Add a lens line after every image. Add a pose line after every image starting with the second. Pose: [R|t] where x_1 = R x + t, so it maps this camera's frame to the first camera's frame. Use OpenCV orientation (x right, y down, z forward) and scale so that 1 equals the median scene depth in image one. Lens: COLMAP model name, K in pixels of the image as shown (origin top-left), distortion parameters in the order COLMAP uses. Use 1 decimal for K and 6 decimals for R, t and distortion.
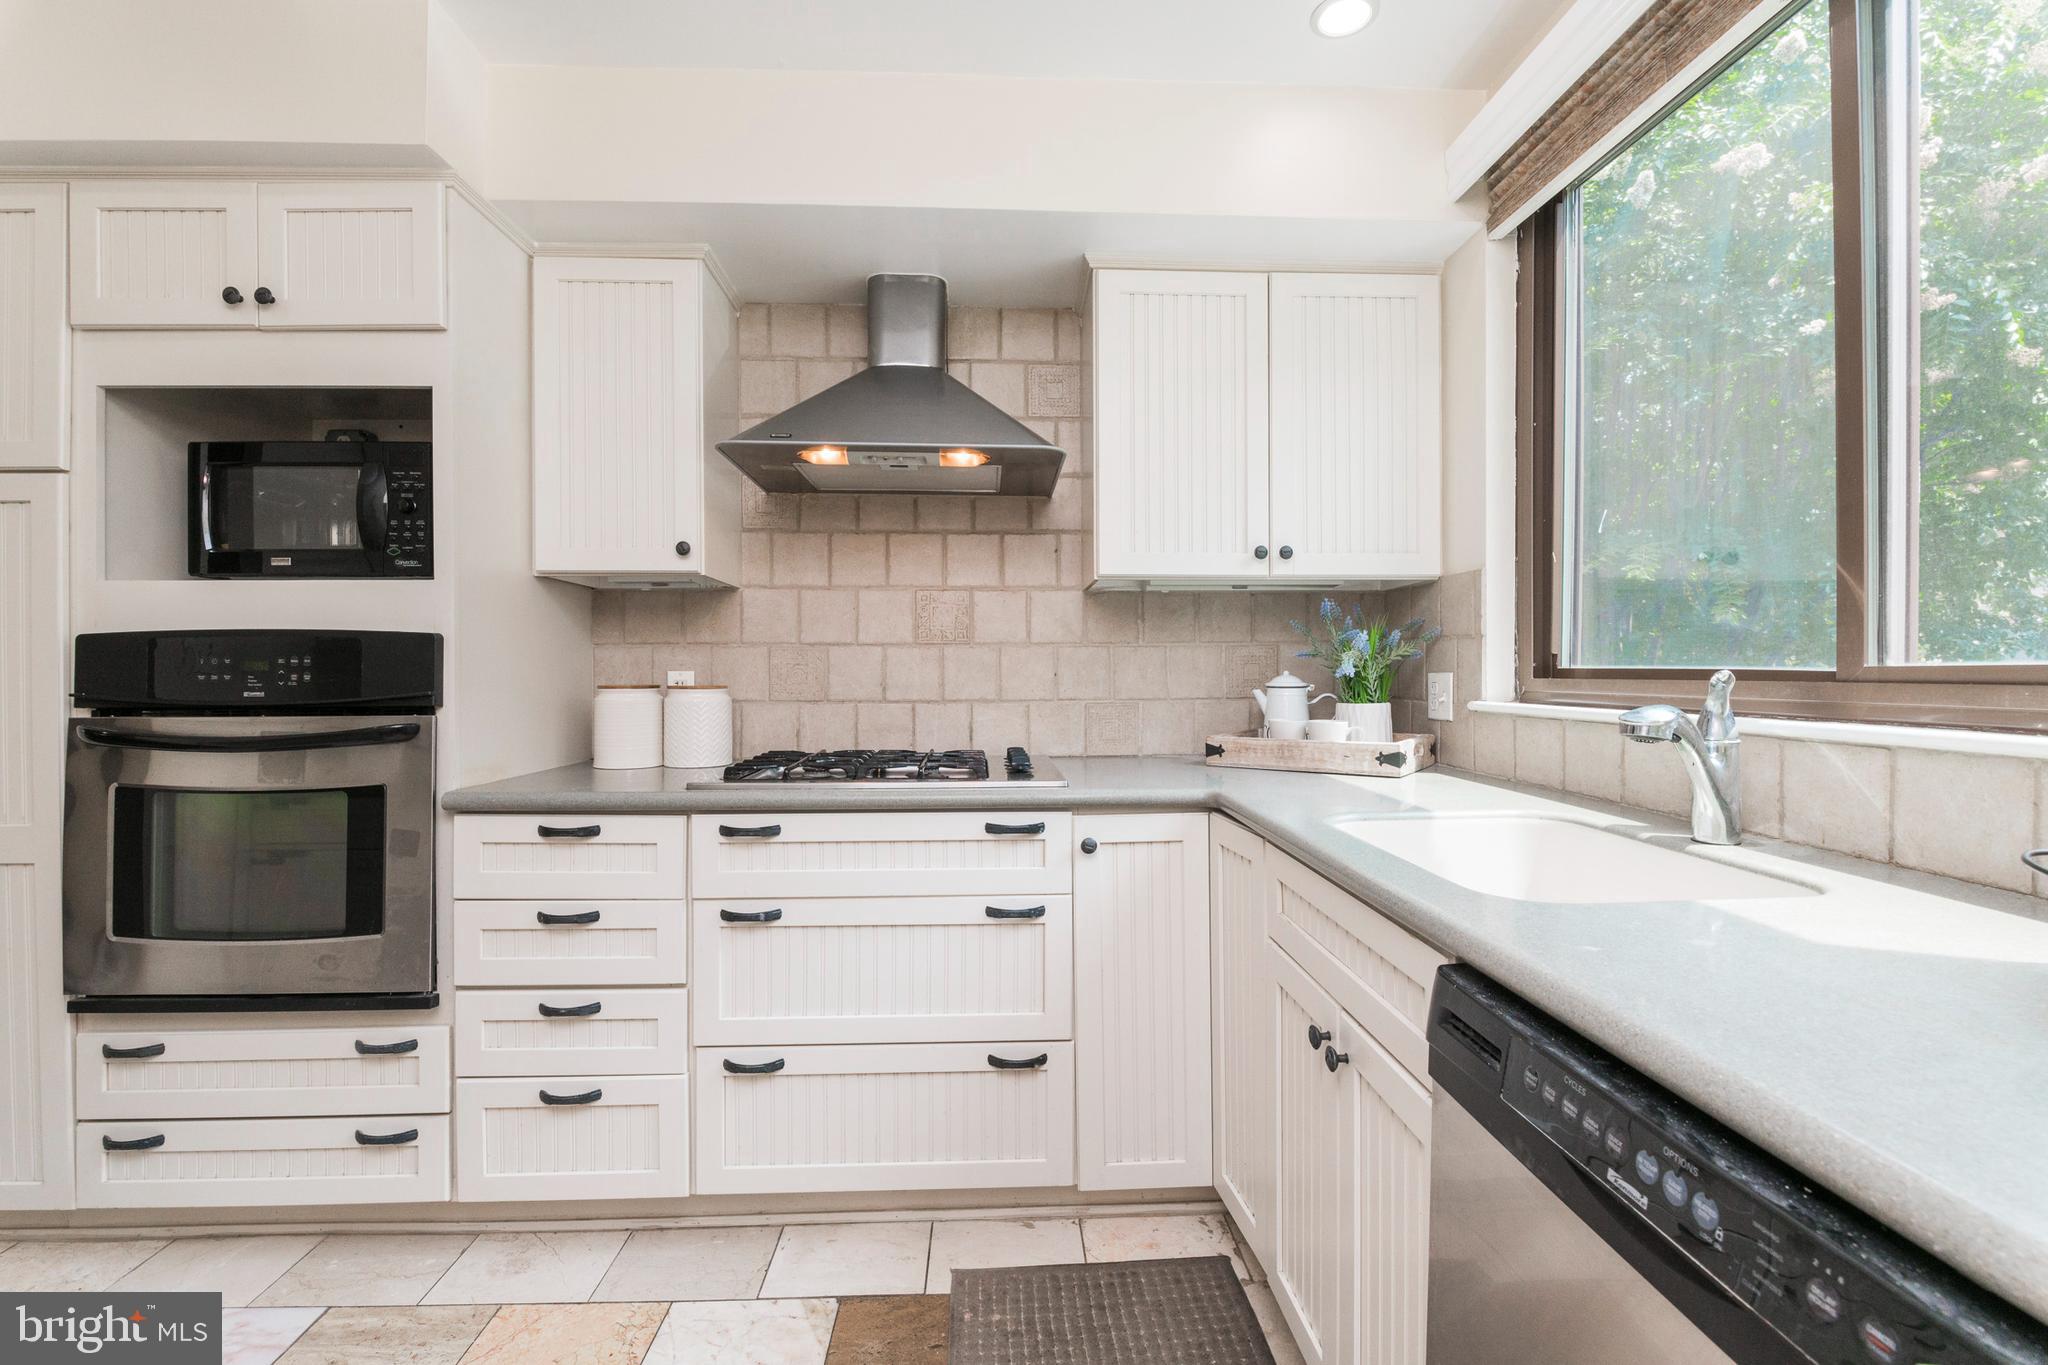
lens RADIAL K [[880.8, 0, 1002.6], [0, 880.8, 681.9], [0, 0, 1]] dist [0.001489, -0.003157]
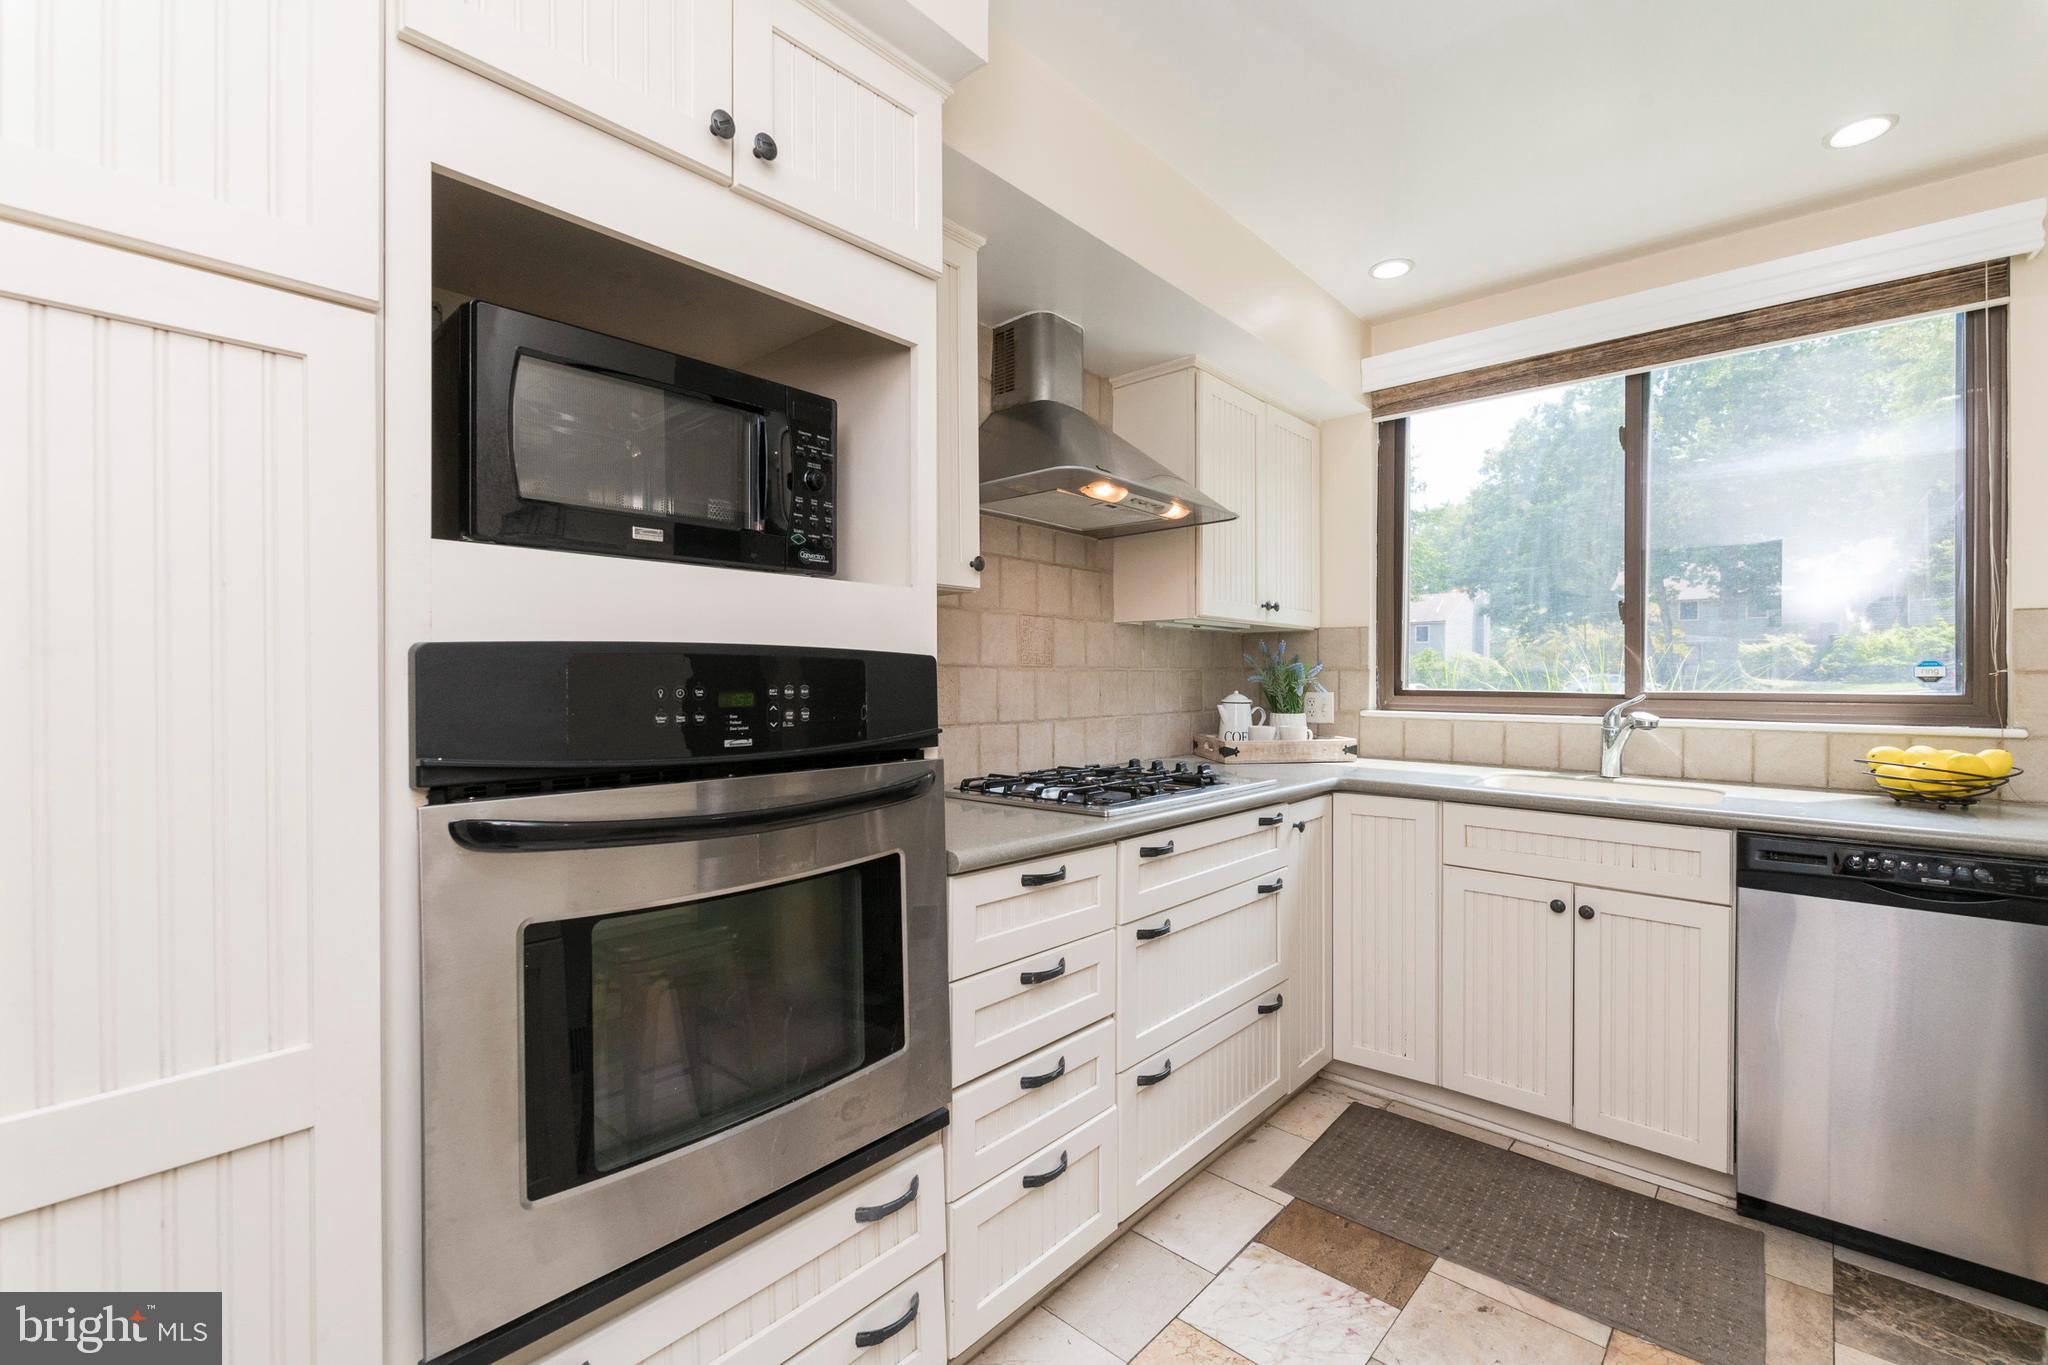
lens RADIAL K [[880.8, 0, 1017.3], [0, 880.8, 677.9], [0, 0, 1]] dist [0.001489, -0.003157]
pose [[0.695994, 0.004121, 0.718036, -1.154920], [0.004481, 0.999939, -0.010082, -0.026325], [-0.718034, 0.010234, 0.695933, 0.384795]]
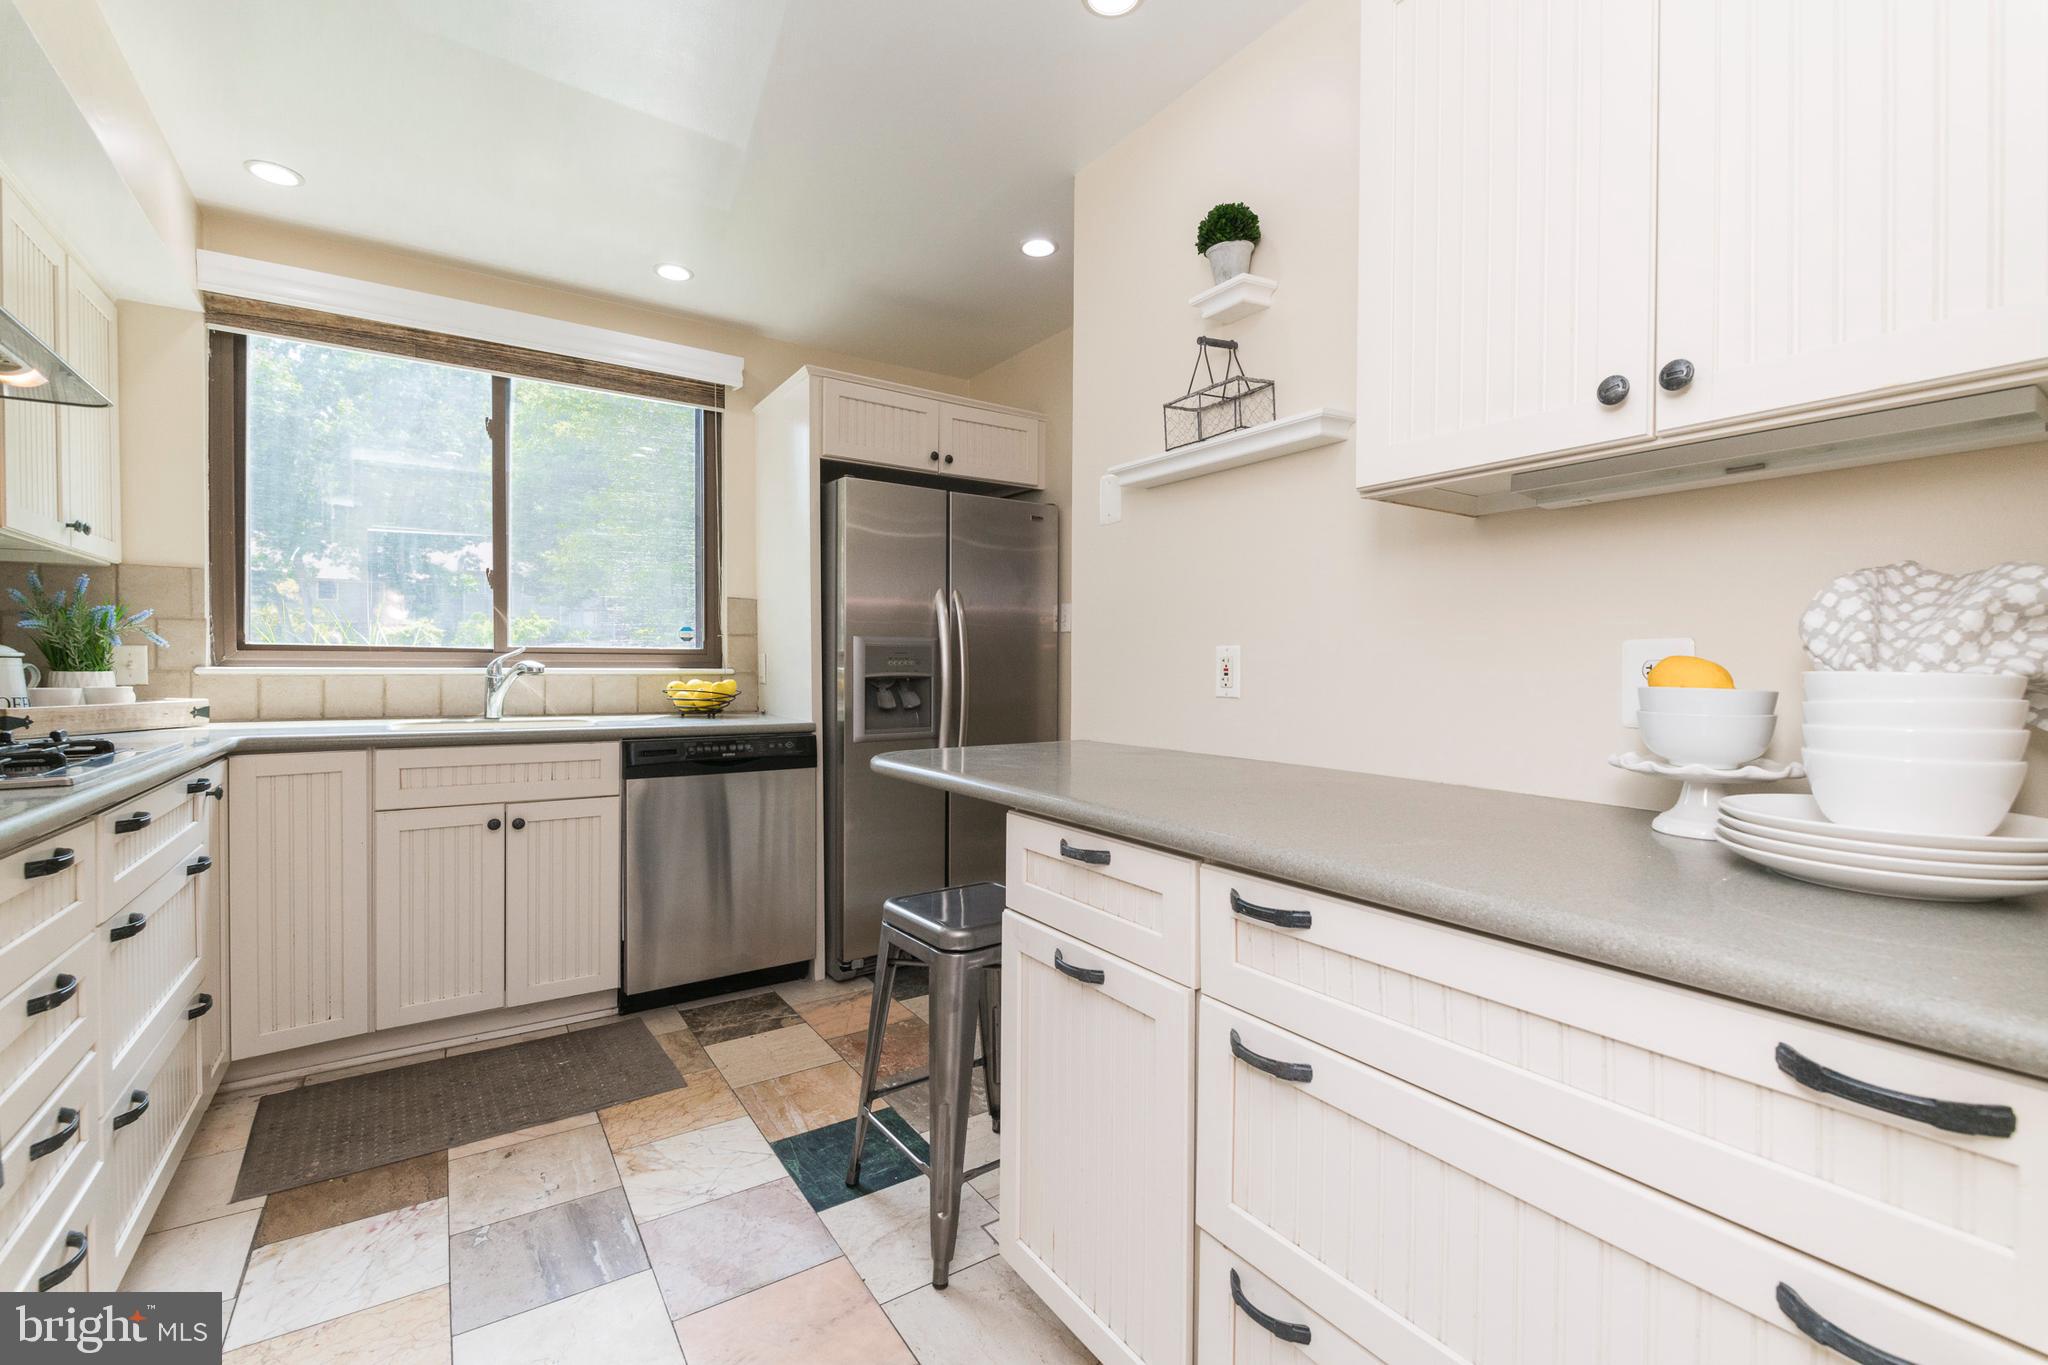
lens RADIAL K [[880.8, 0, 1038.3], [0, 880.8, 679.3], [0, 0, 1]] dist [0.001489, -0.003157]
pose [[-0.540190, -0.013425, 0.841436, -1.424650], [0.006129, 0.999783, 0.019886, 0.023901], [-0.841521, 0.015899, -0.539991, 0.724245]]
